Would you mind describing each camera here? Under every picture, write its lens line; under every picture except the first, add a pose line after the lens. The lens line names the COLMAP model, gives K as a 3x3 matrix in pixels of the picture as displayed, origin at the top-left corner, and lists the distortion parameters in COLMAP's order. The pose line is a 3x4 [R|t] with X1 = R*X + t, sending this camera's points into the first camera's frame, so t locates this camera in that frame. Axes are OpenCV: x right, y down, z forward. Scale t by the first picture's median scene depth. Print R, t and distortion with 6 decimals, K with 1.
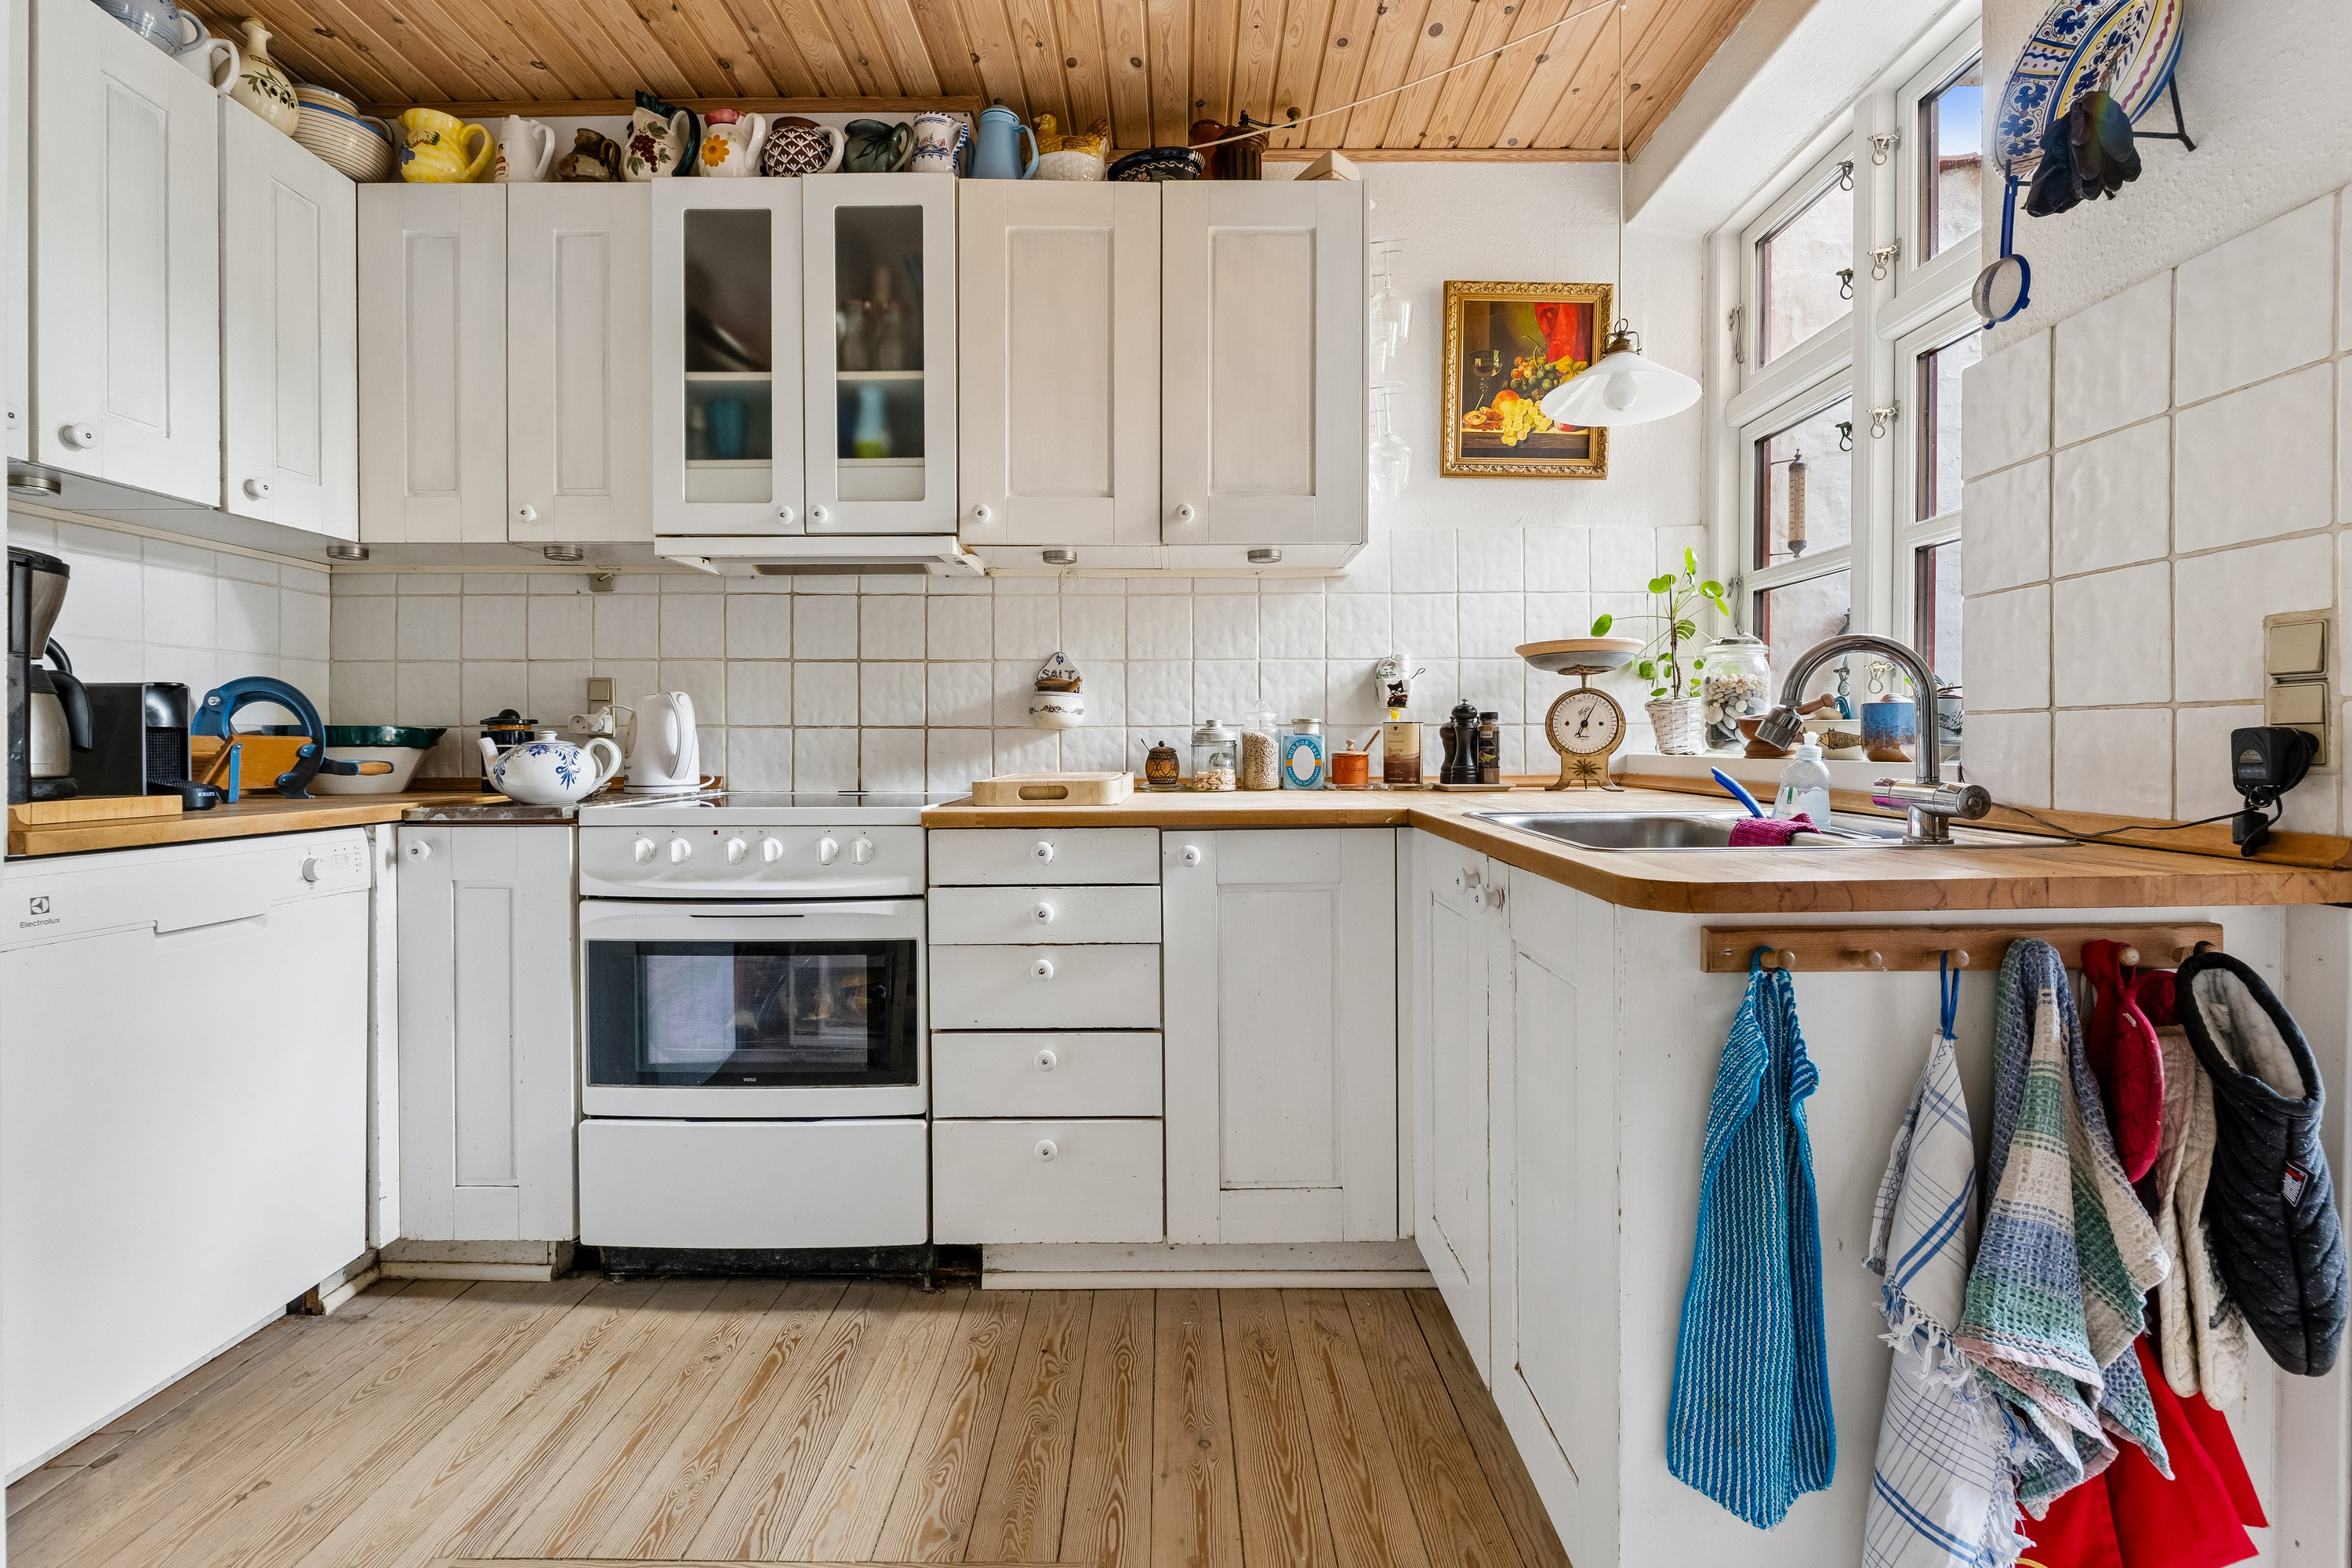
lens RADIAL K [[1065.1, 0, 1192.8], [0, 1065.1, 765.6], [0, 0, 1]] dist [-0.002966, 0.000150]
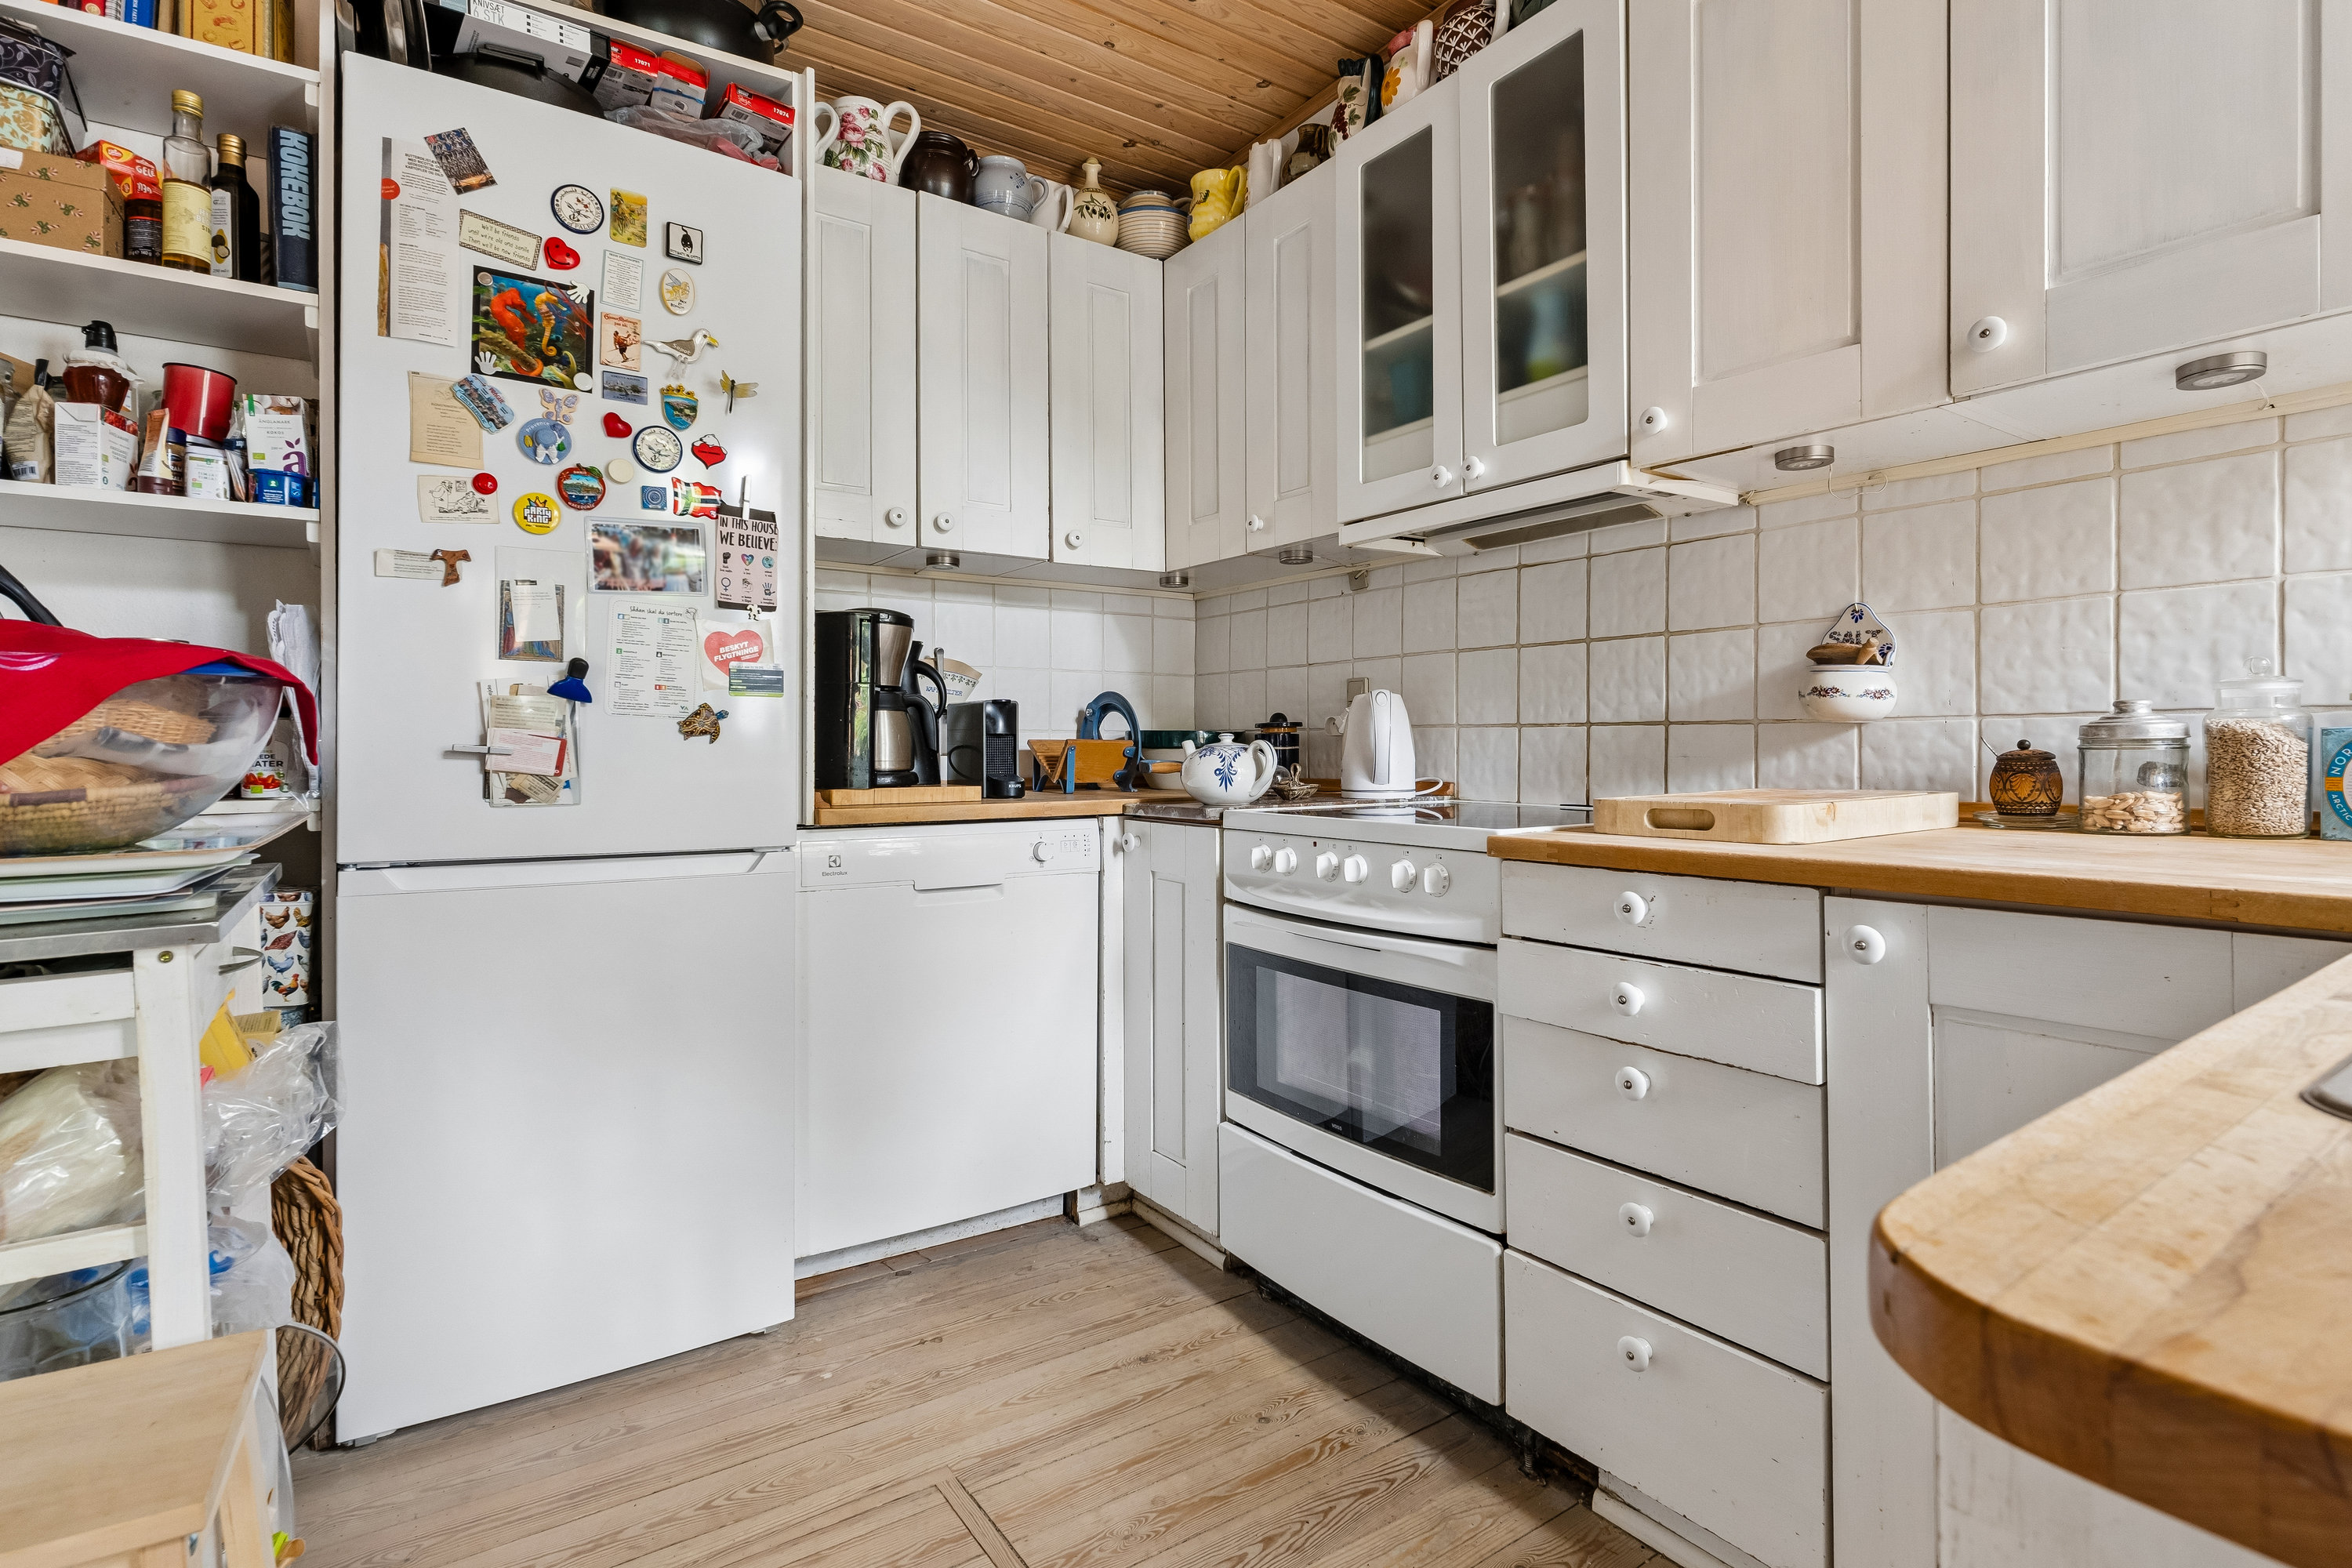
lens RADIAL K [[1150.8, 0, 1176.6], [0, 1150.8, 763.9], [0, 0, 1]] dist [-0.003791, -0.000360]
pose [[0.555351, 0.012307, -0.831525, 0.270301], [-0.014329, 0.999884, 0.005229, -0.008148], [0.831493, 0.009011, 0.555463, 0.322795]]
